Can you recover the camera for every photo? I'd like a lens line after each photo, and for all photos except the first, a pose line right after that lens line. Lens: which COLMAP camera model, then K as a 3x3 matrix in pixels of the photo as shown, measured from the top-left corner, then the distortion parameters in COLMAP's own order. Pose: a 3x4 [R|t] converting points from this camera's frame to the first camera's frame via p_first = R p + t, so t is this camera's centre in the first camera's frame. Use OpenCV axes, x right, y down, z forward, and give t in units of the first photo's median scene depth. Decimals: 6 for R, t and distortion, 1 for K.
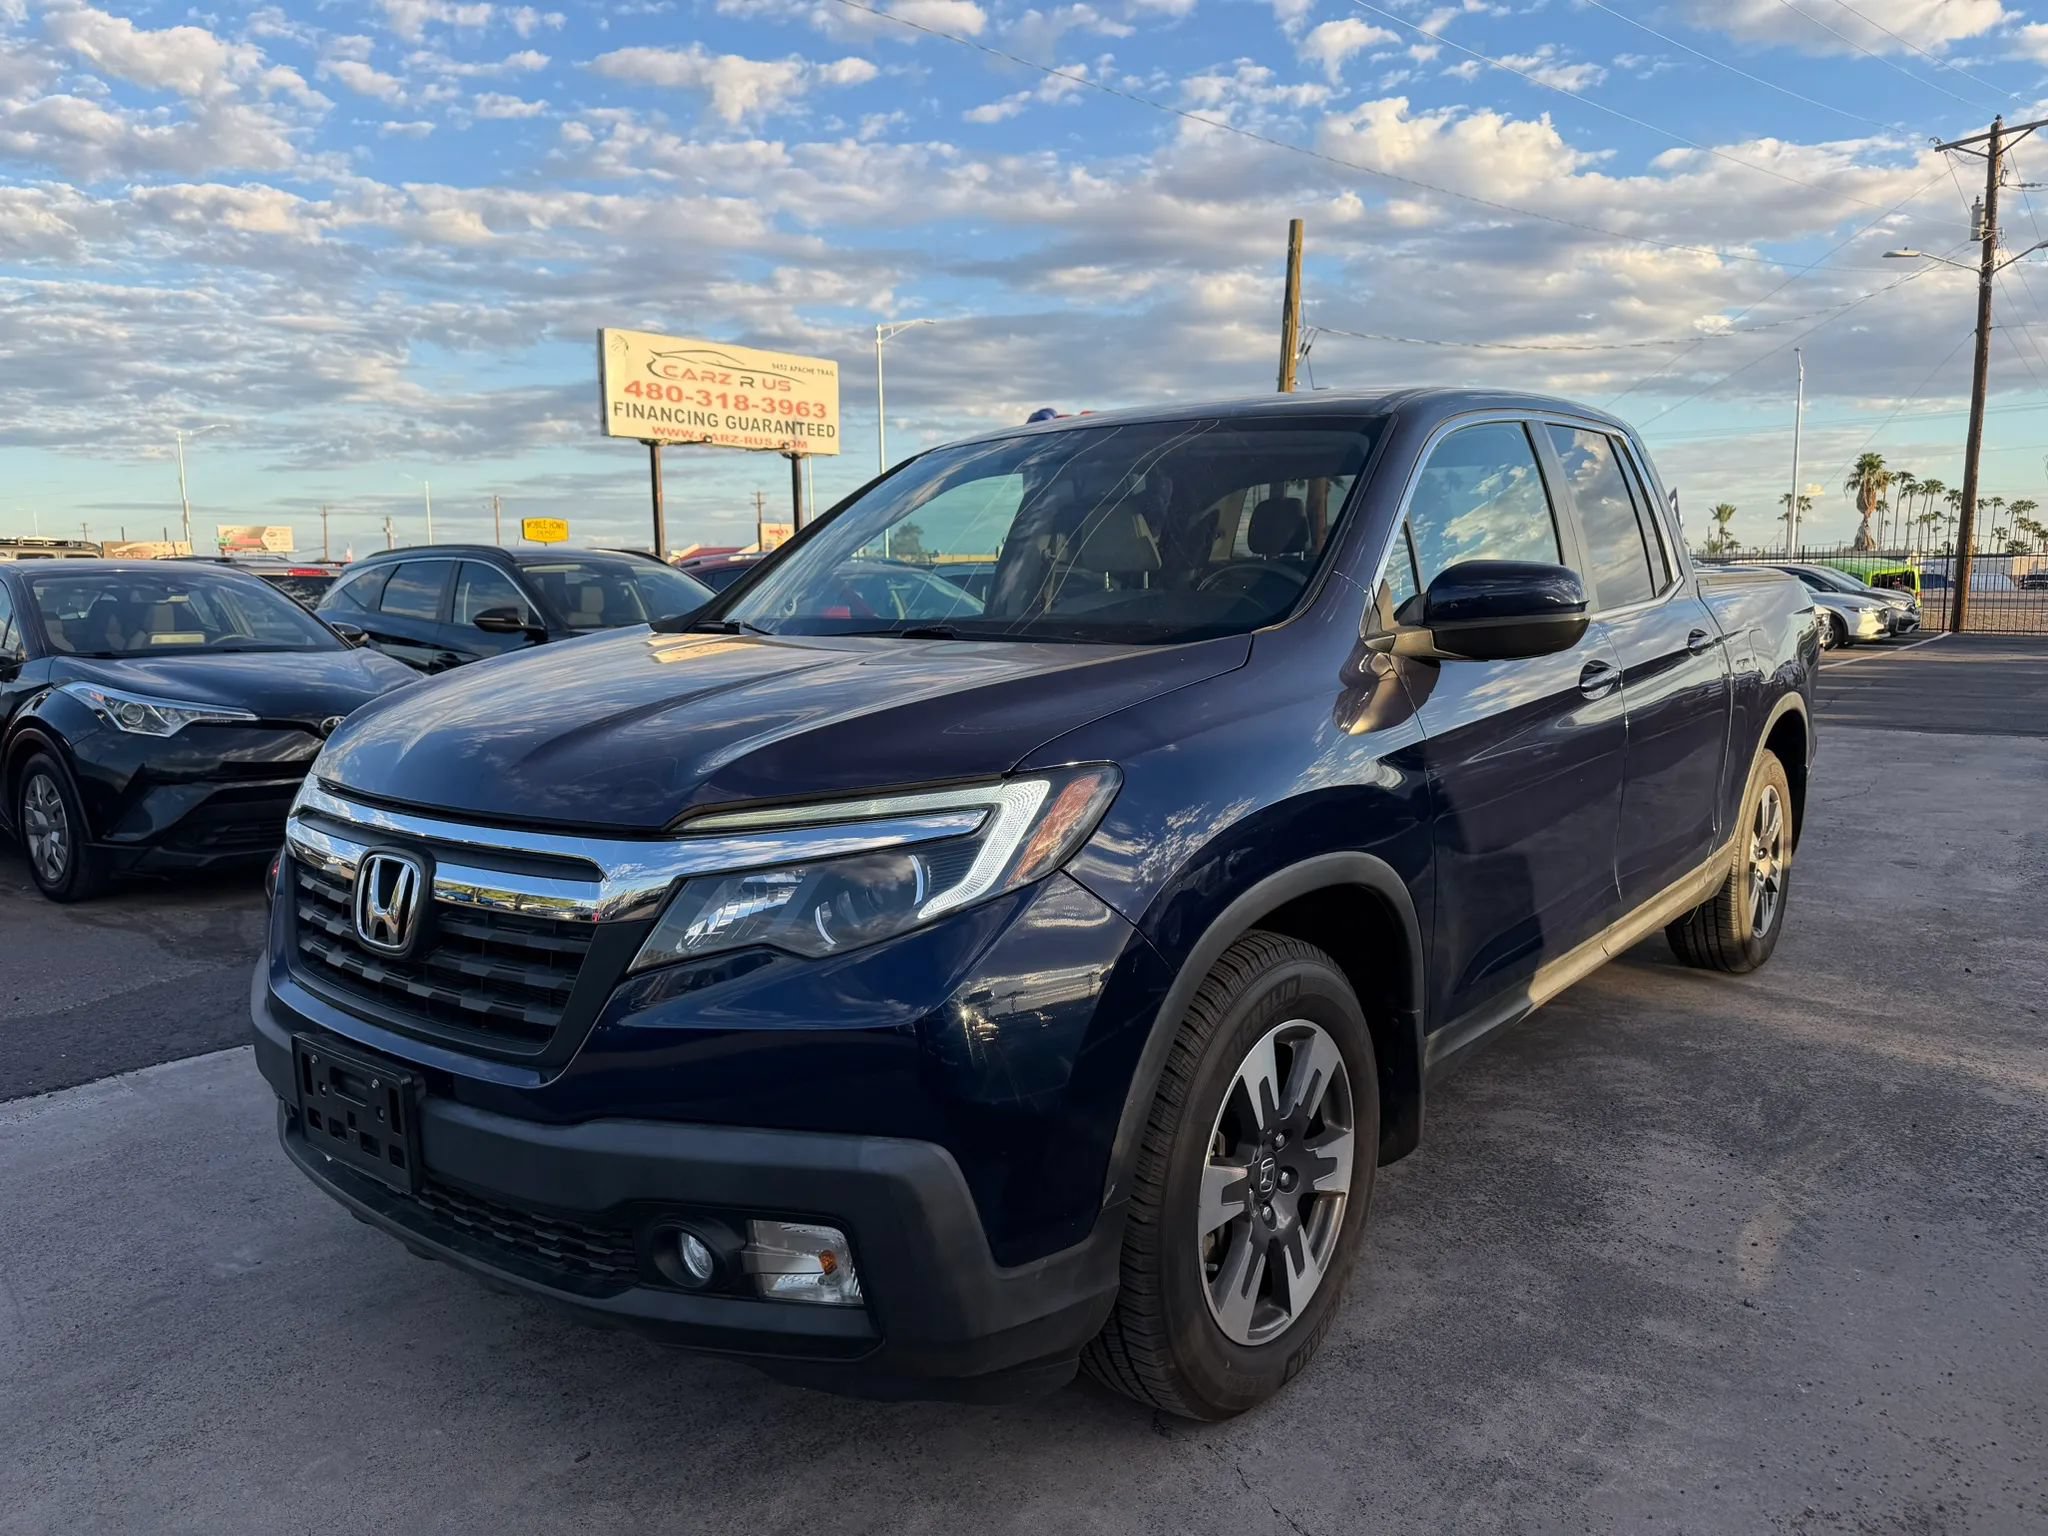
lens RADIAL K [[1457.3, 0, 1028.7], [0, 1457.3, 746.1], [0, 0, 1]] dist [0.027963, -0.026951]
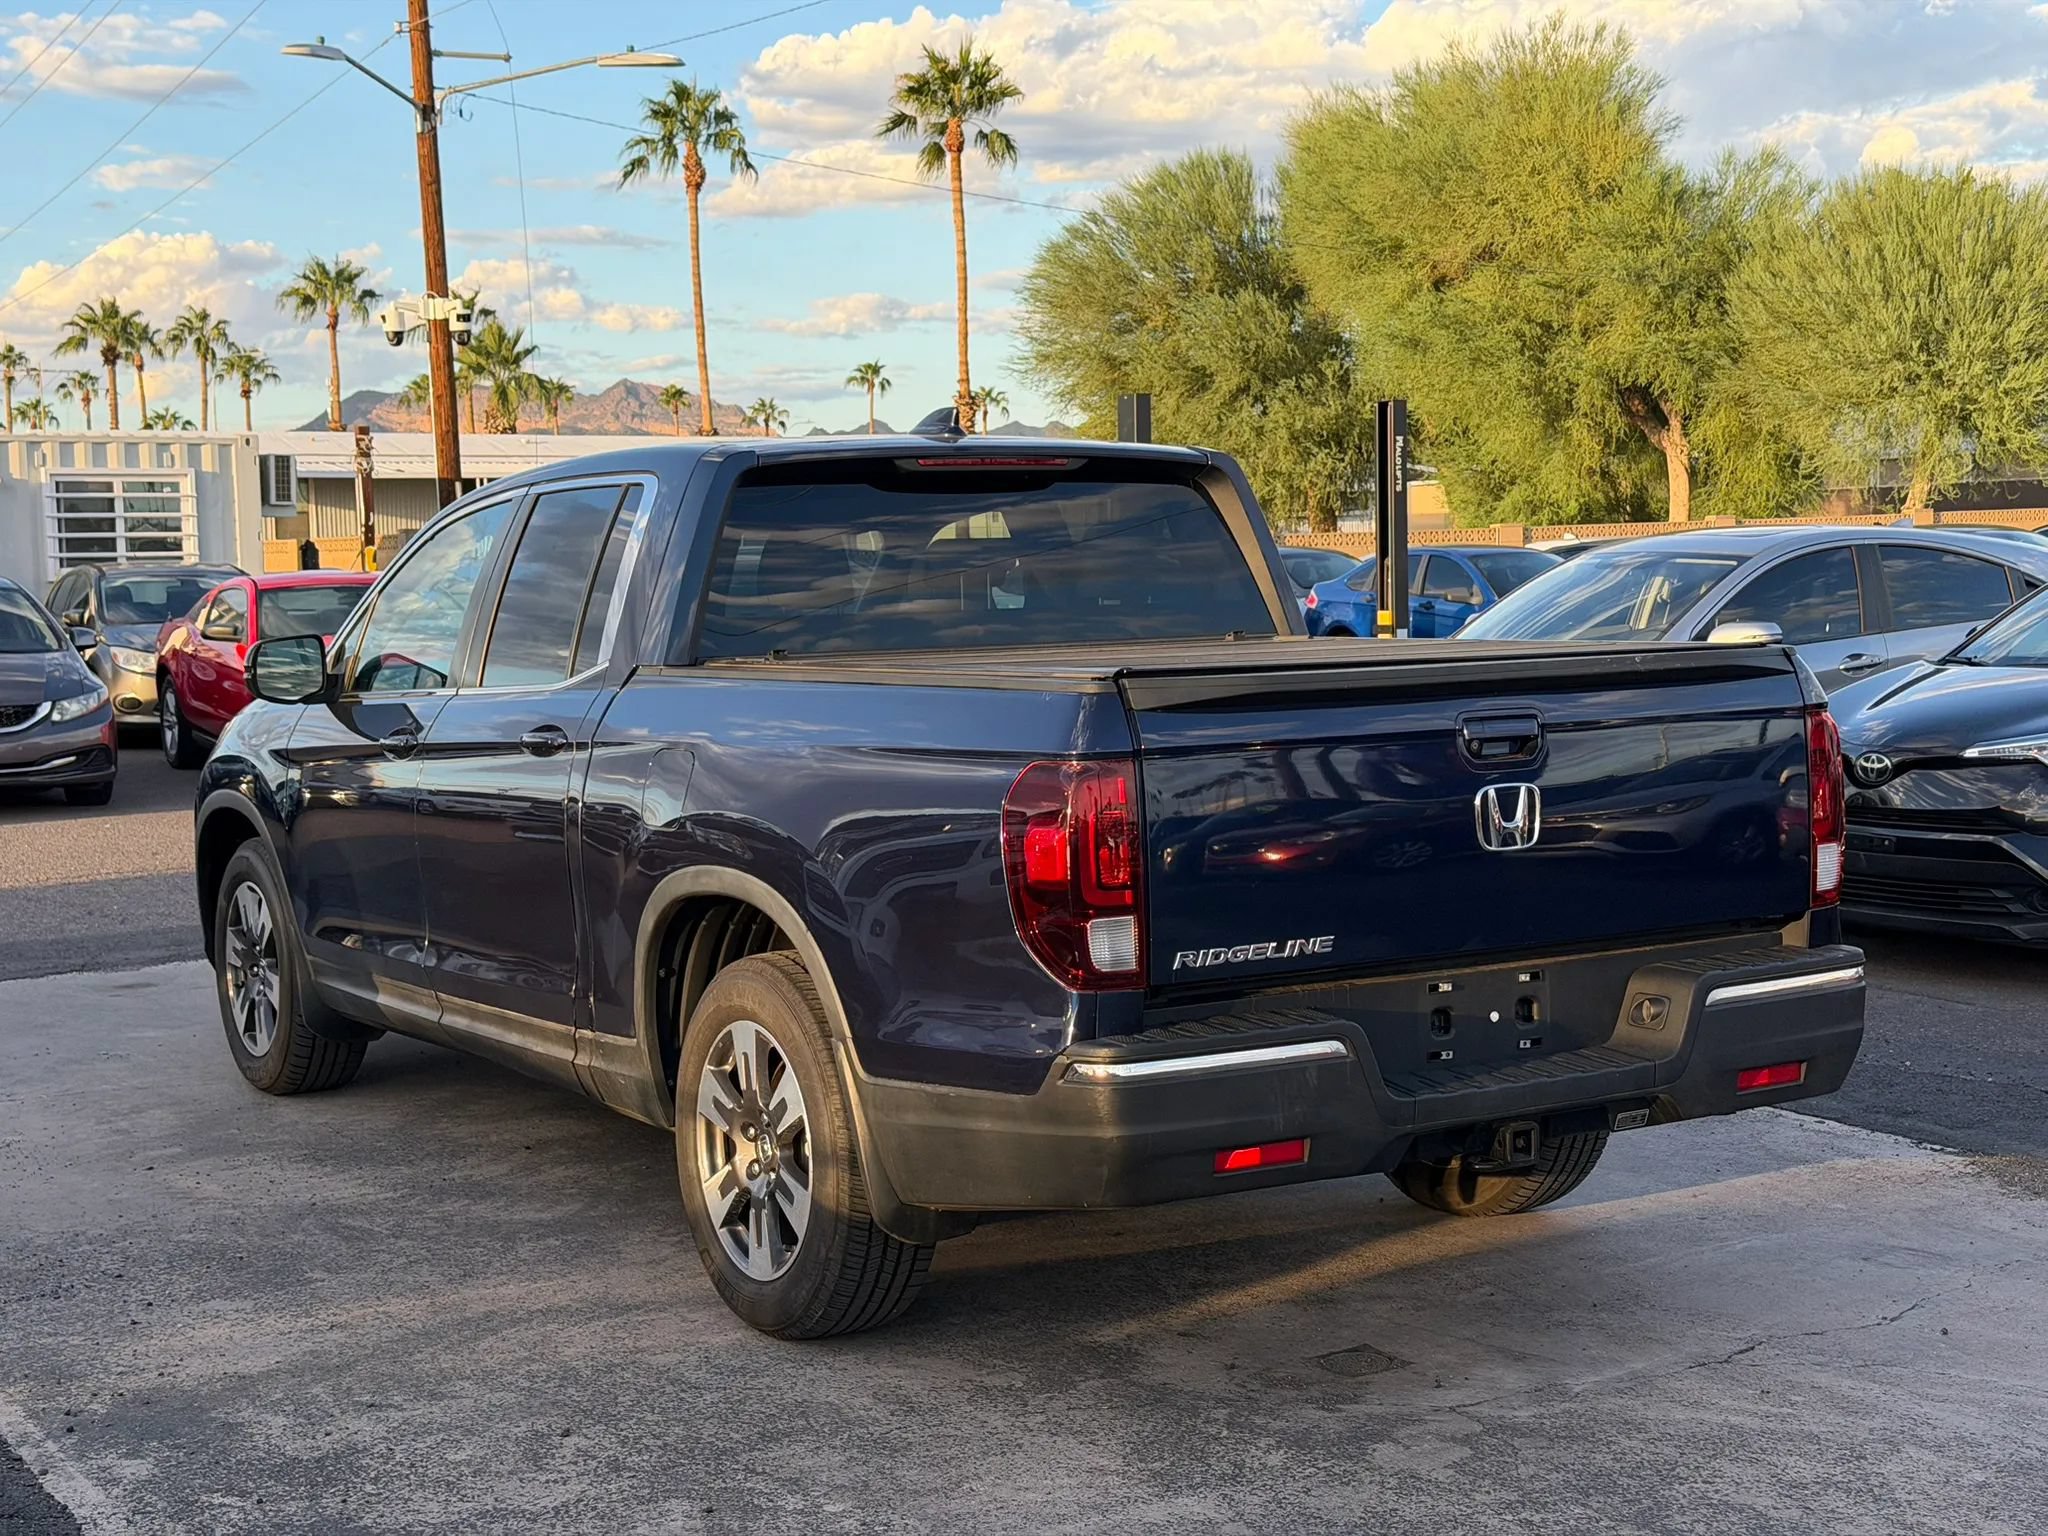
lens RADIAL K [[2837.7, 0, 1026.8], [0, 2837.7, 771.1], [0, 0, 1]] dist [0.197785, -0.402267]
pose [[-0.332844, 0.093229, -0.938362, 2.445050], [-0.079475, 0.988787, 0.126429, -0.360618], [0.939627, 0.116658, -0.321702, 2.329176]]
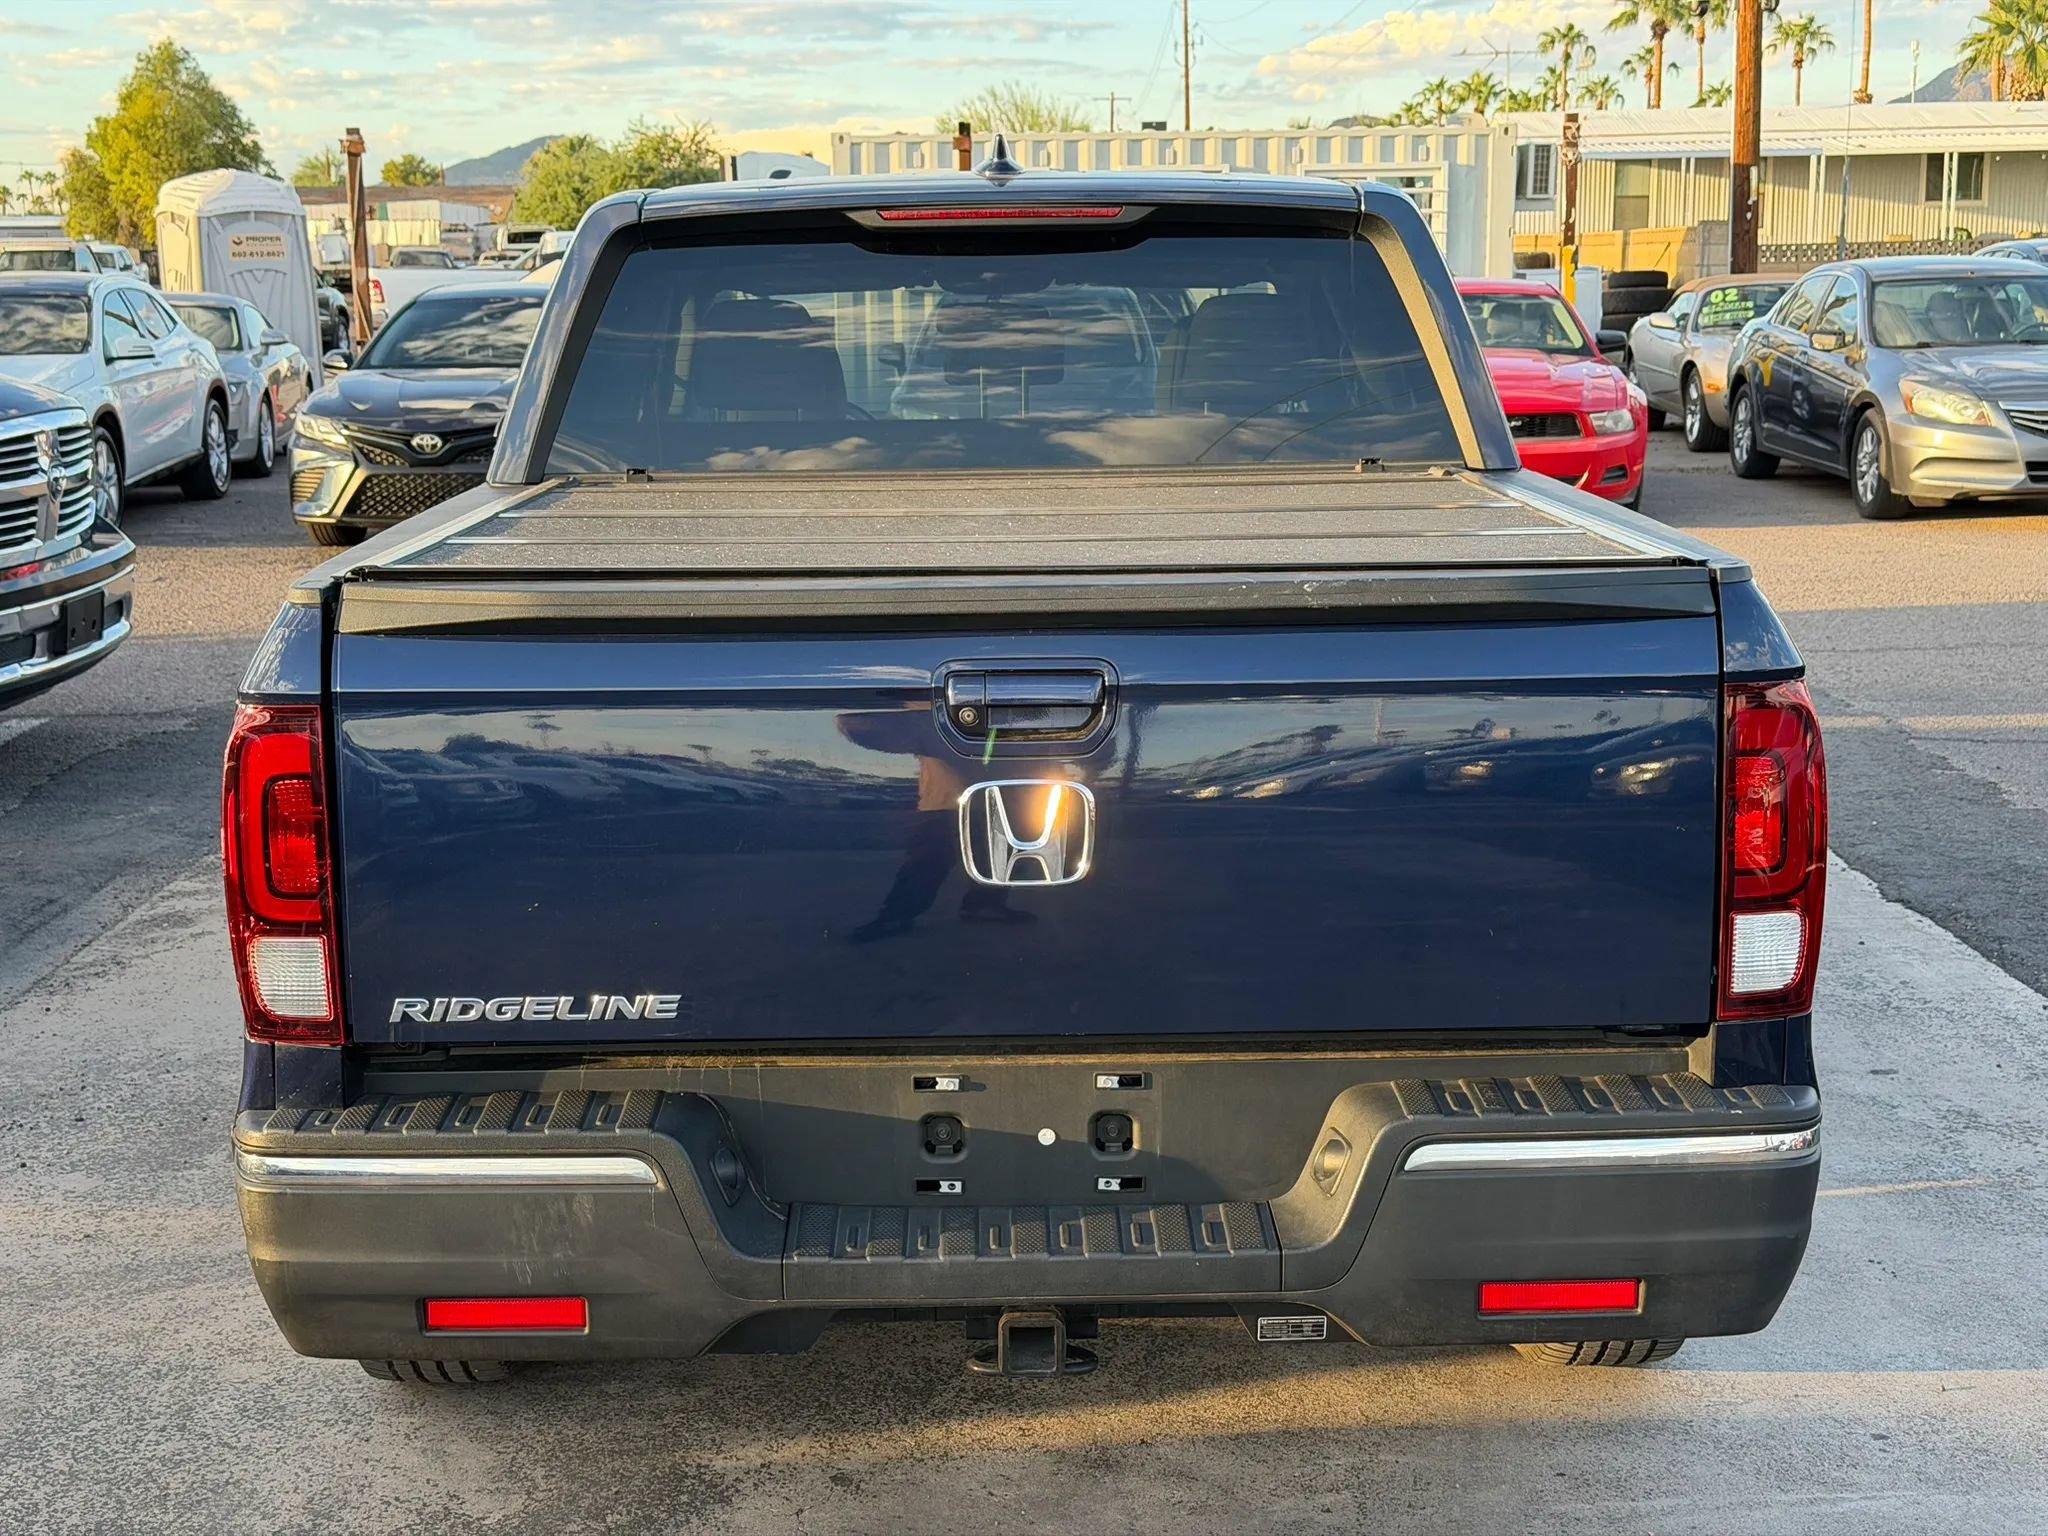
lens RADIAL K [[2842.3, 0, 1012.3], [0, 2842.3, 792.8], [0, 0, 1]] dist [0.214489, -0.507657]
pose [[-0.772499, 0.138711, -0.619682, 1.425763], [-0.048884, 0.959965, 0.275821, -0.444266], [0.633132, 0.243364, -0.734791, 2.813302]]
